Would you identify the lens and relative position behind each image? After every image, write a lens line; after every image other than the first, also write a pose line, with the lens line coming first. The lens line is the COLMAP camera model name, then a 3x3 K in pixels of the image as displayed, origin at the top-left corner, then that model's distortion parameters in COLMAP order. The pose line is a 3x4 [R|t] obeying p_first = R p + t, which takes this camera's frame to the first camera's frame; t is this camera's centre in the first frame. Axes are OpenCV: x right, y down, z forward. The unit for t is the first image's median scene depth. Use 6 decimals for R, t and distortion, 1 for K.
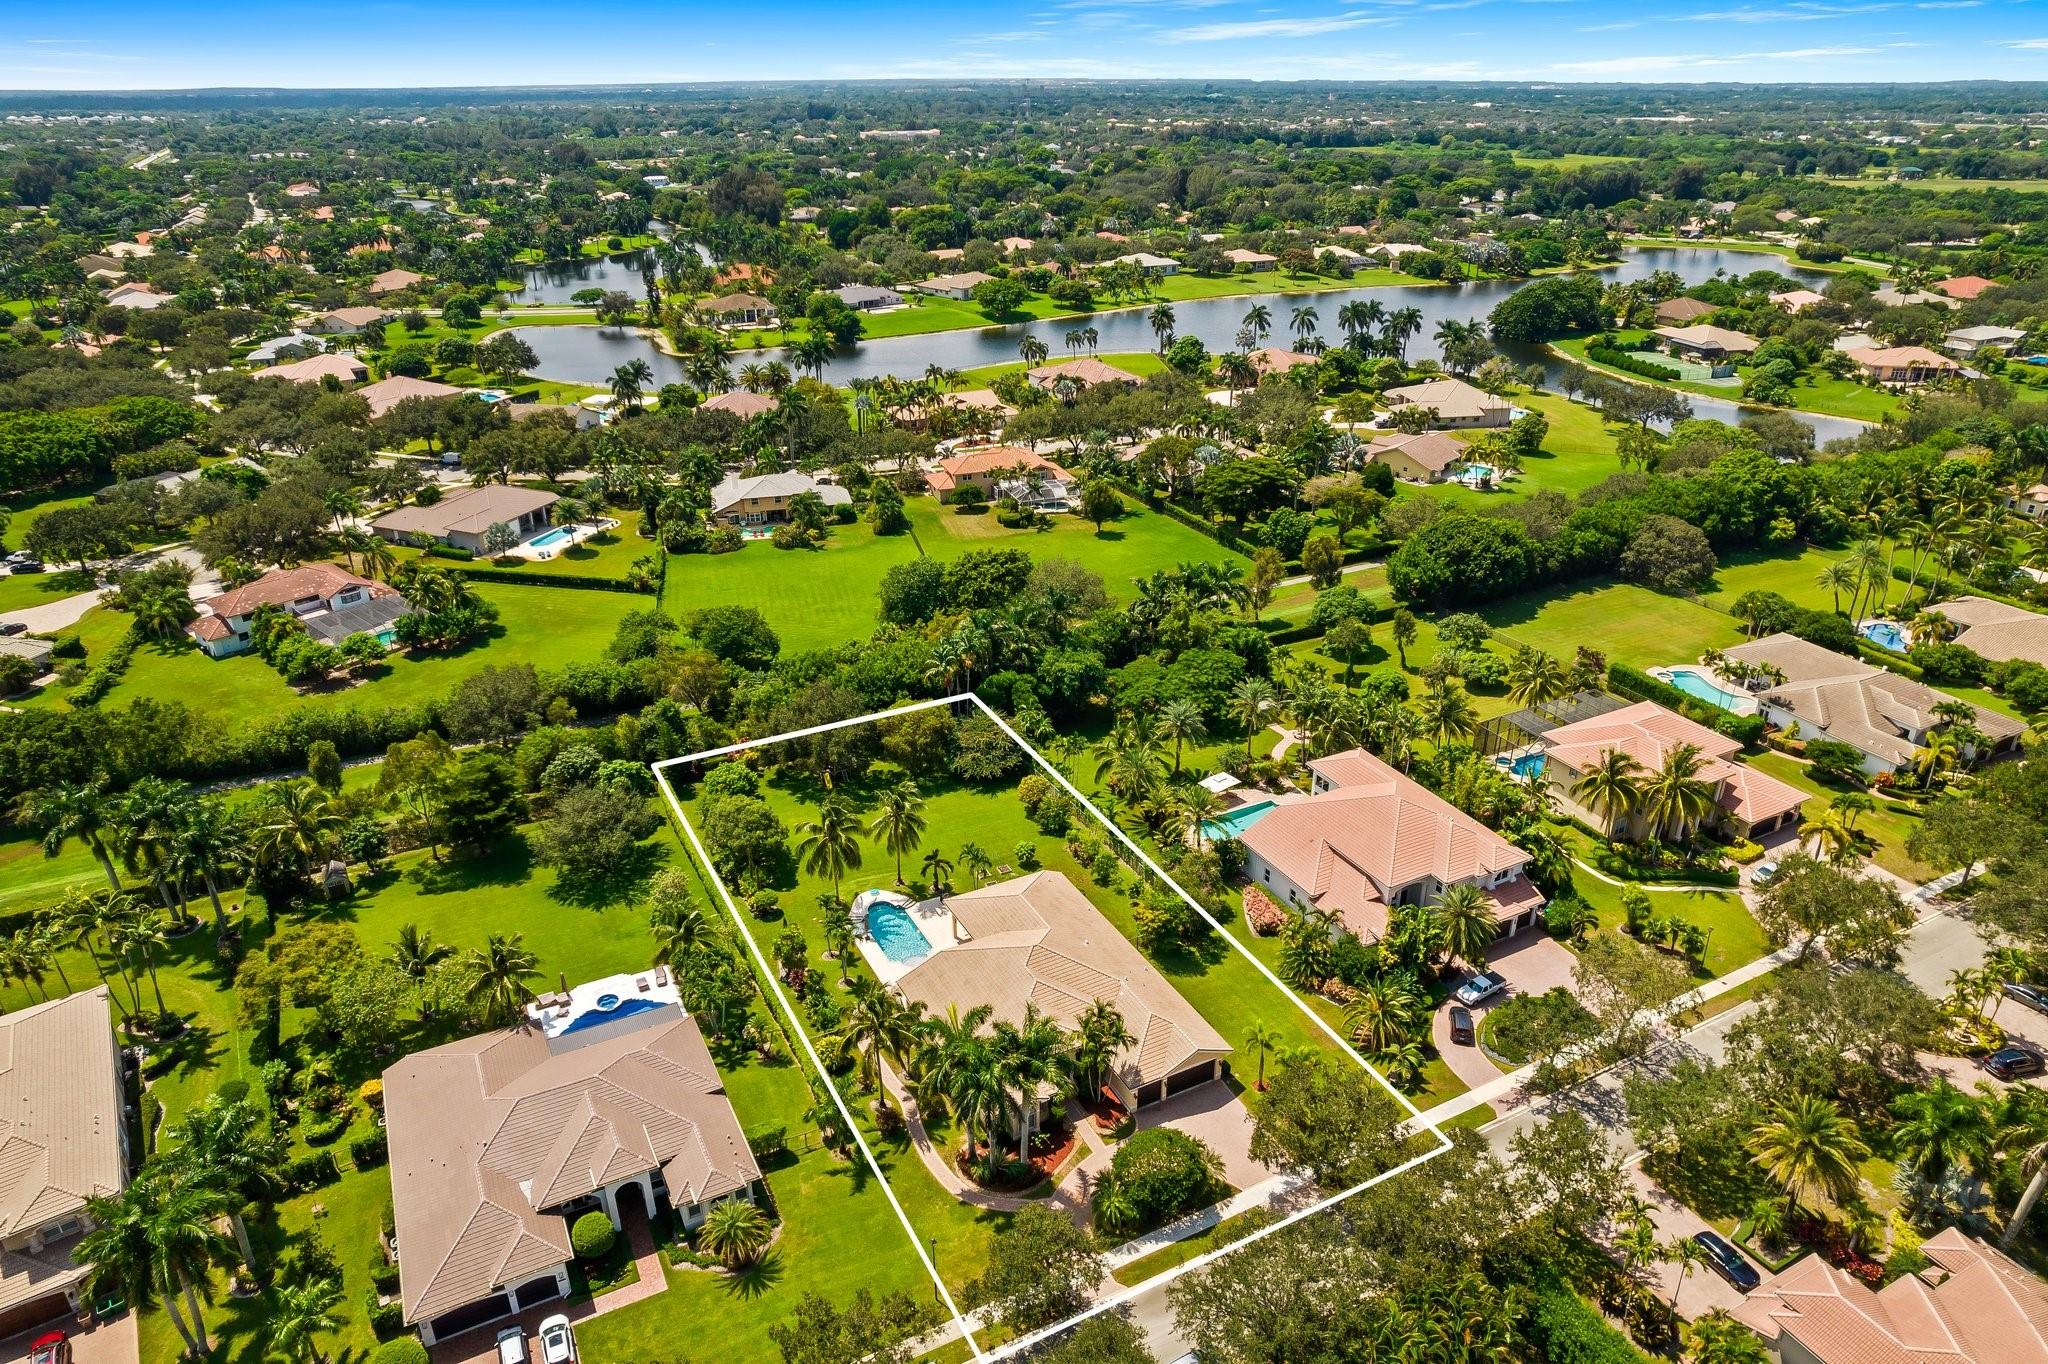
lens RADIAL K [[1288.7, 0, 1028.2], [0, 1288.7, 675.1], [0, 0, 1]] dist [-0.075503, 0.060331]
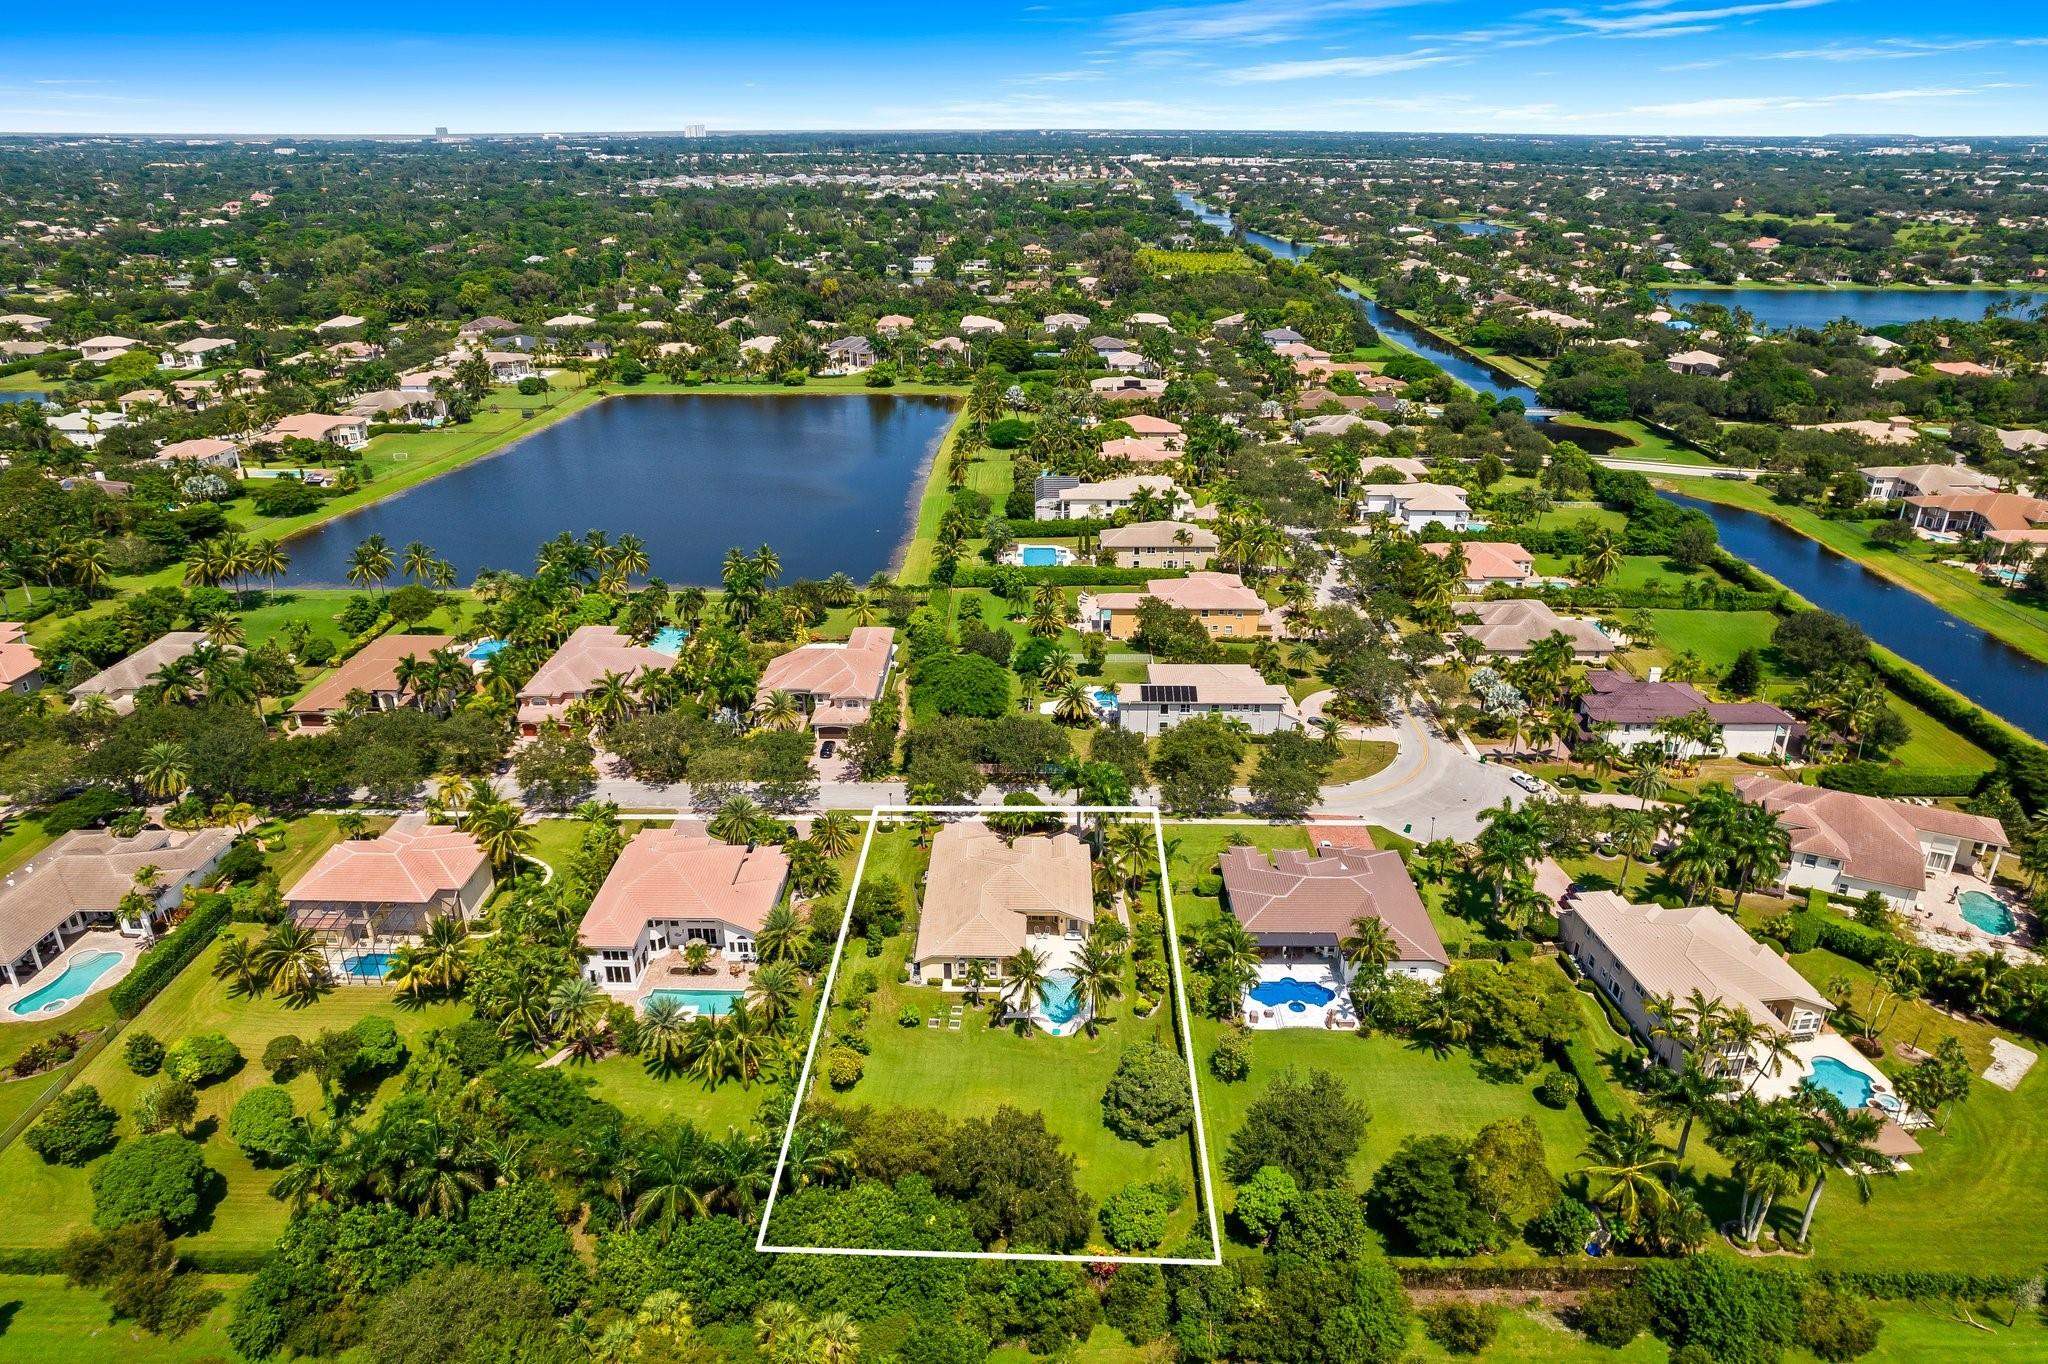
lens RADIAL K [[1288.7, 0, 1028.2], [0, 1288.7, 675.1], [0, 0, 1]] dist [-0.075503, 0.060331]
pose [[-0.879350, -0.187627, 0.437652, -0.312862], [0.199054, 0.690098, 0.695803, -0.479243], [-0.432574, 0.698971, -0.569490, 0.854826]]
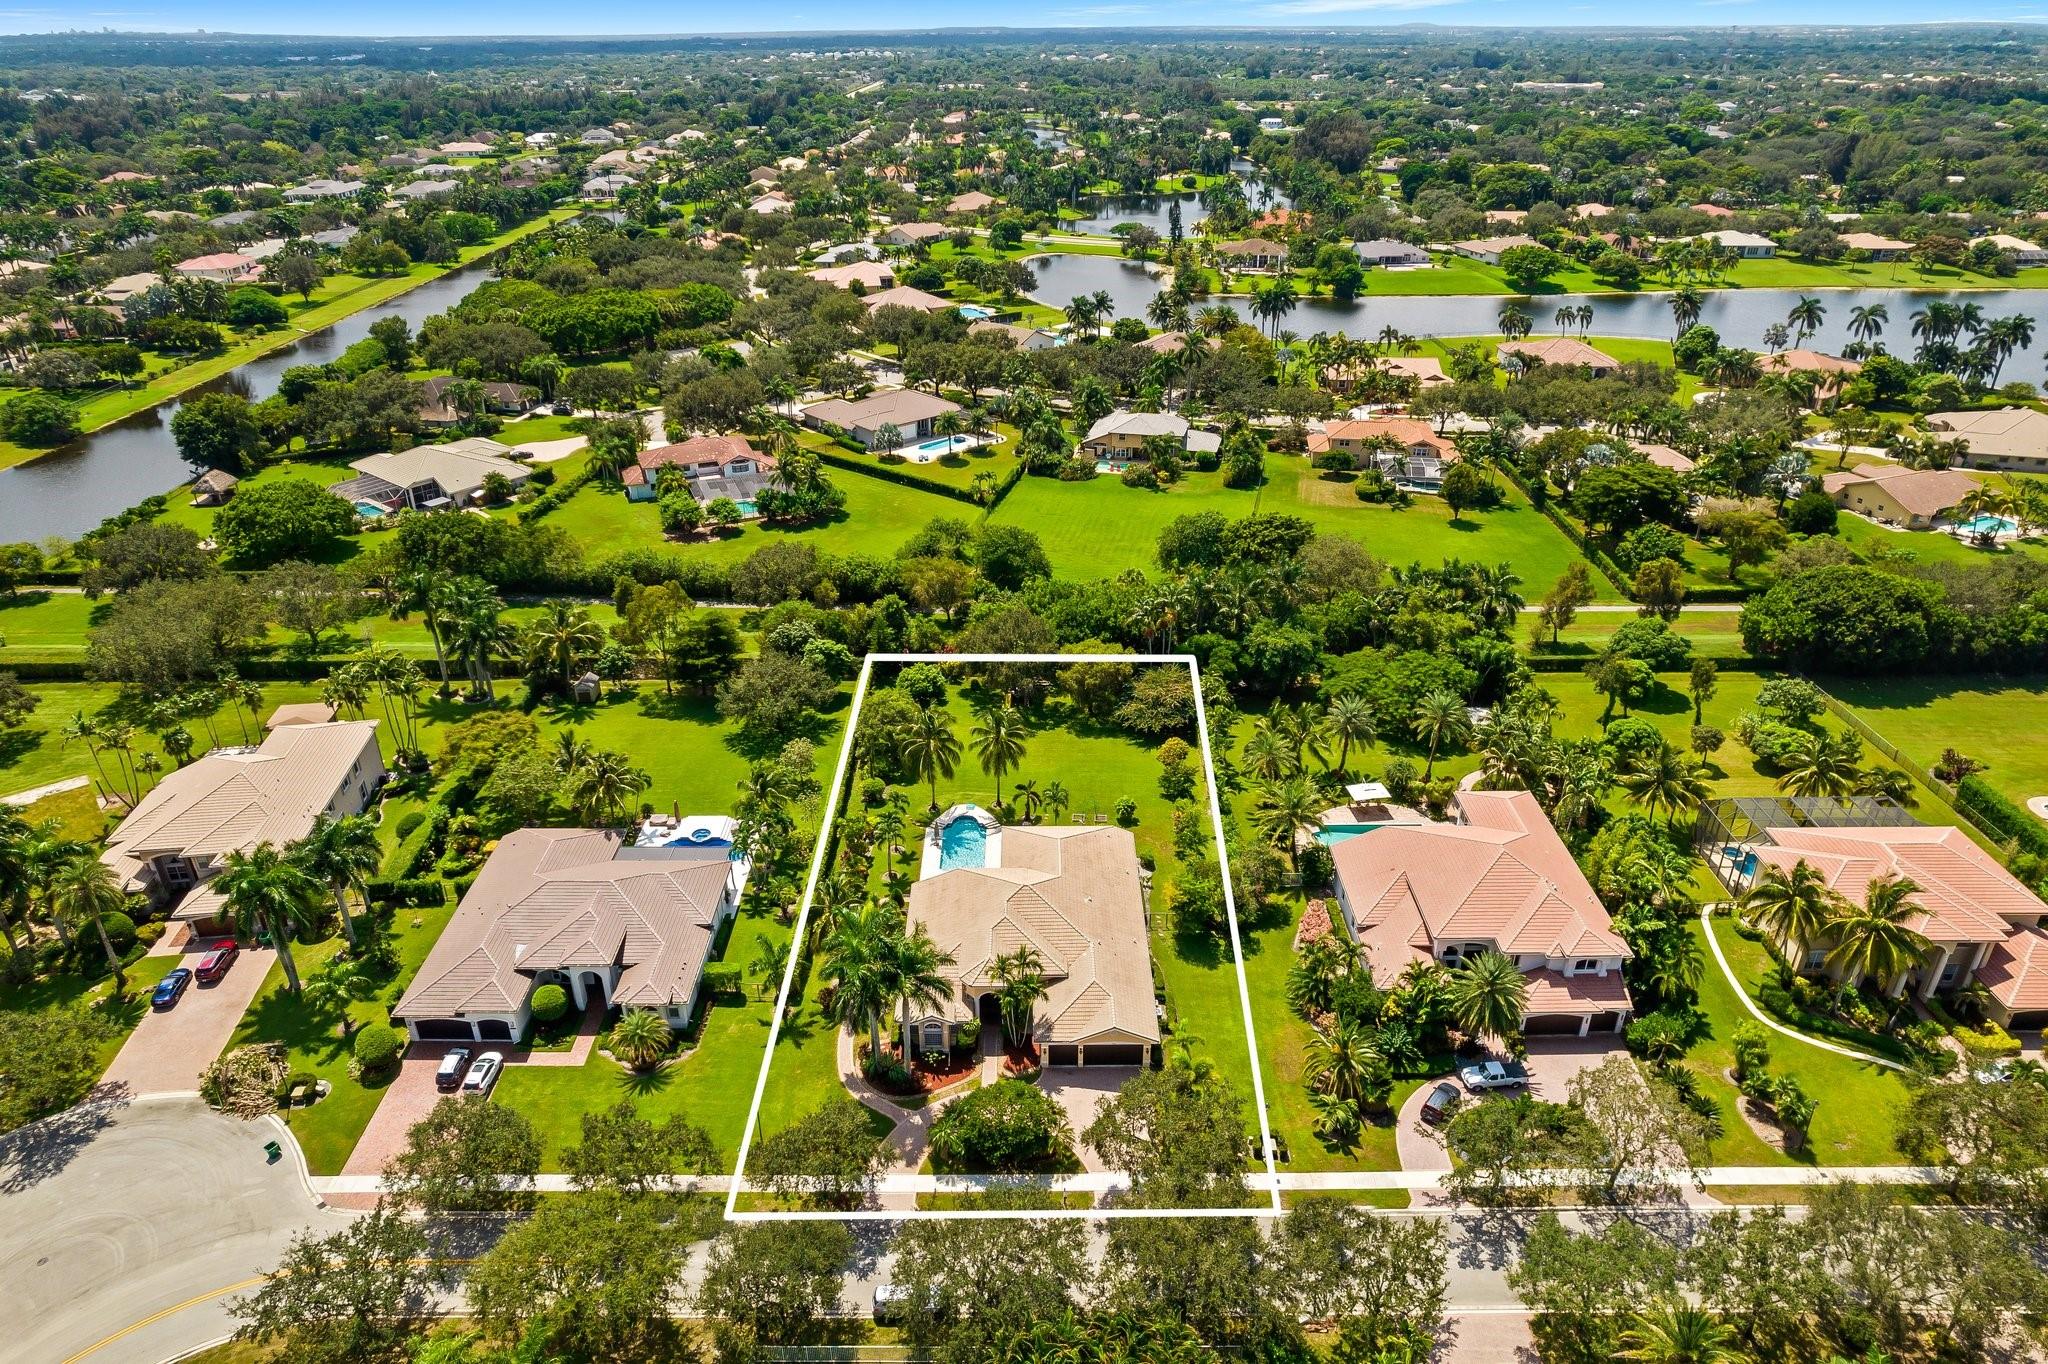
lens RADIAL K [[1288.7, 0, 1028.2], [0, 1288.7, 675.1], [0, 0, 1]] dist [-0.075503, 0.060331]
pose [[0.890362, 0.206610, -0.405670, 0.198661], [-0.191487, 0.978389, 0.078025, -0.016336], [0.413024, 0.008210, 0.910683, 0.038036]]
